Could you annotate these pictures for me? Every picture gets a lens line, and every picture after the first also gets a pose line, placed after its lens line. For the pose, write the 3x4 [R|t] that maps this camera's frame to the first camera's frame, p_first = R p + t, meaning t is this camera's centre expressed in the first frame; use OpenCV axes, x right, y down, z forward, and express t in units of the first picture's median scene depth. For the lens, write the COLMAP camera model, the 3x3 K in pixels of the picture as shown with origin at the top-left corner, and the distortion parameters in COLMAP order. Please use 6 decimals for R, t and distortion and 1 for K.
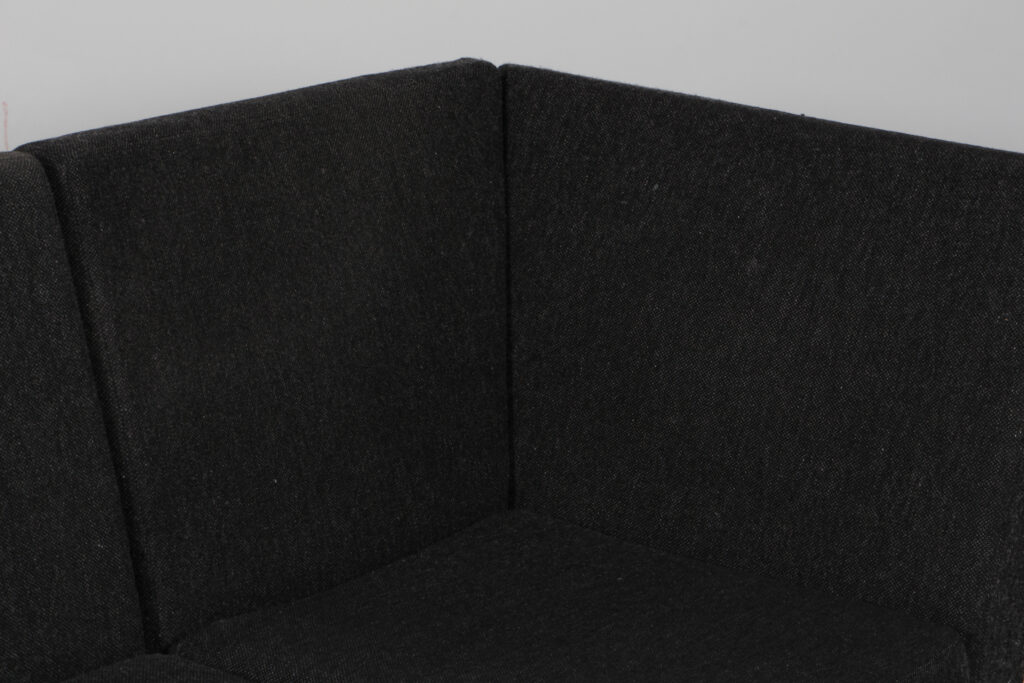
lens RADIAL K [[3219.9, 0, 512.0], [0, 3219.9, 341.5], [0, 0, 1]] dist [0.669539, -1.649739]
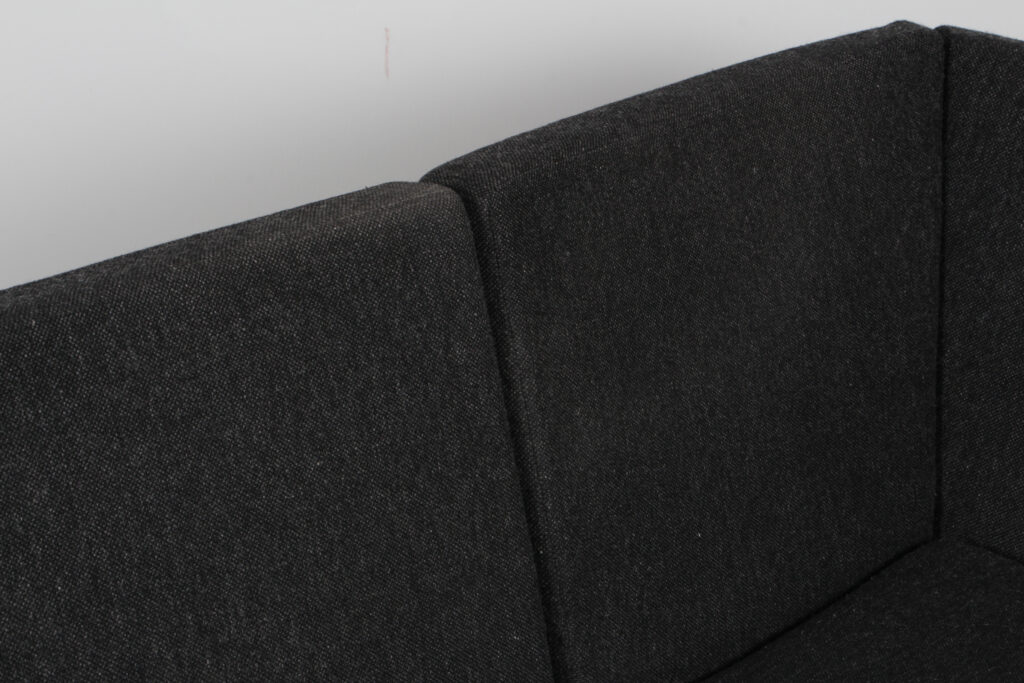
lens RADIAL K [[2478.8, 0, 512.0], [0, 2478.8, 341.5], [0, 0, 1]] dist [0.445121, -0.387502]
pose [[0.996451, 0.035804, -0.076177, -0.072398], [-0.027059, 0.993240, 0.112885, -0.083296], [0.079703, -0.110423, 0.990684, 0.317203]]
